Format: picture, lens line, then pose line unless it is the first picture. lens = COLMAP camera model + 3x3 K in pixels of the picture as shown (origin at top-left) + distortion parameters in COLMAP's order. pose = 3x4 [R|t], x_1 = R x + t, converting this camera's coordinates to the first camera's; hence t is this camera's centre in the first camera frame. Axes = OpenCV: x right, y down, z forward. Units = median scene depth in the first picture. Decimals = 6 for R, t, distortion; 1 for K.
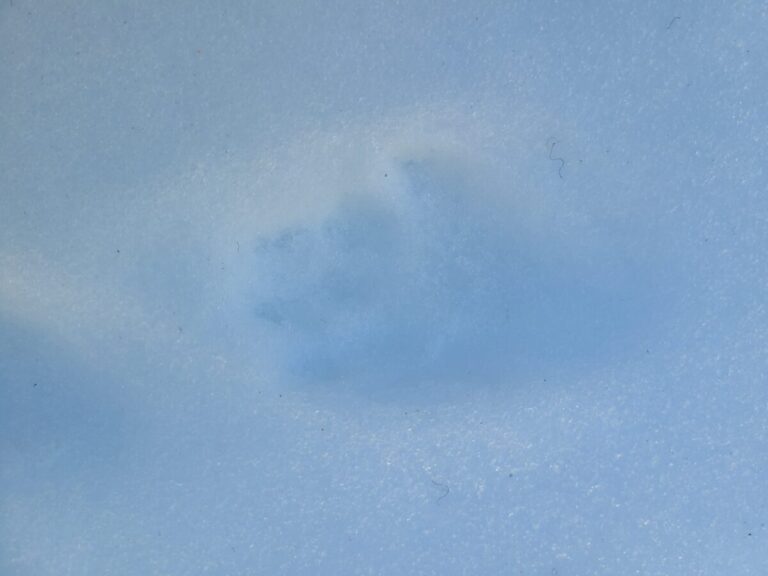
lens RADIAL K [[616.3, 0, 382.7], [0, 616.3, 288.5], [0, 0, 1]] dist [-0.024272, -0.010861]
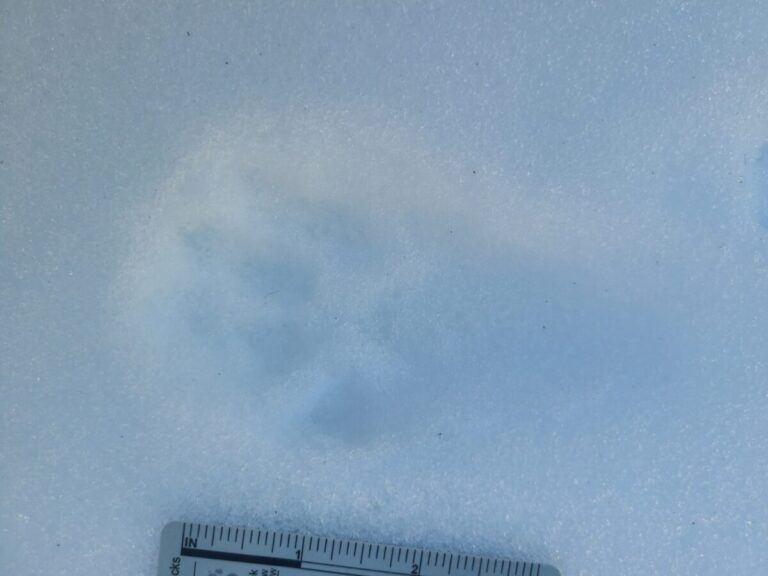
lens RADIAL K [[616.3, 0, 377.7], [0, 616.3, 283.5], [0, 0, 1]] dist [-0.024272, -0.010861]
pose [[0.989901, -0.118273, -0.078154, -0.746963], [0.118328, 0.992967, -0.003942, 0.060980], [0.078070, -0.005346, 0.996934, 0.006329]]
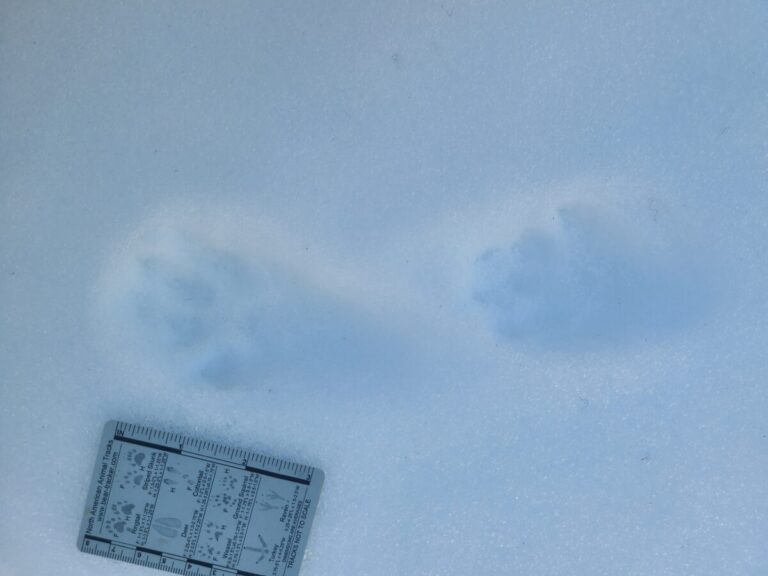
lens RADIAL K [[571.5, 0, 384.3], [0, 571.5, 282.7], [0, 0, 1]] dist [-0.002547, -0.024007]
pose [[0.999800, 0.014413, -0.013886, -0.436281], [-0.014335, 0.999881, 0.005726, -0.008037], [0.013967, -0.005525, 0.999887, -0.586656]]
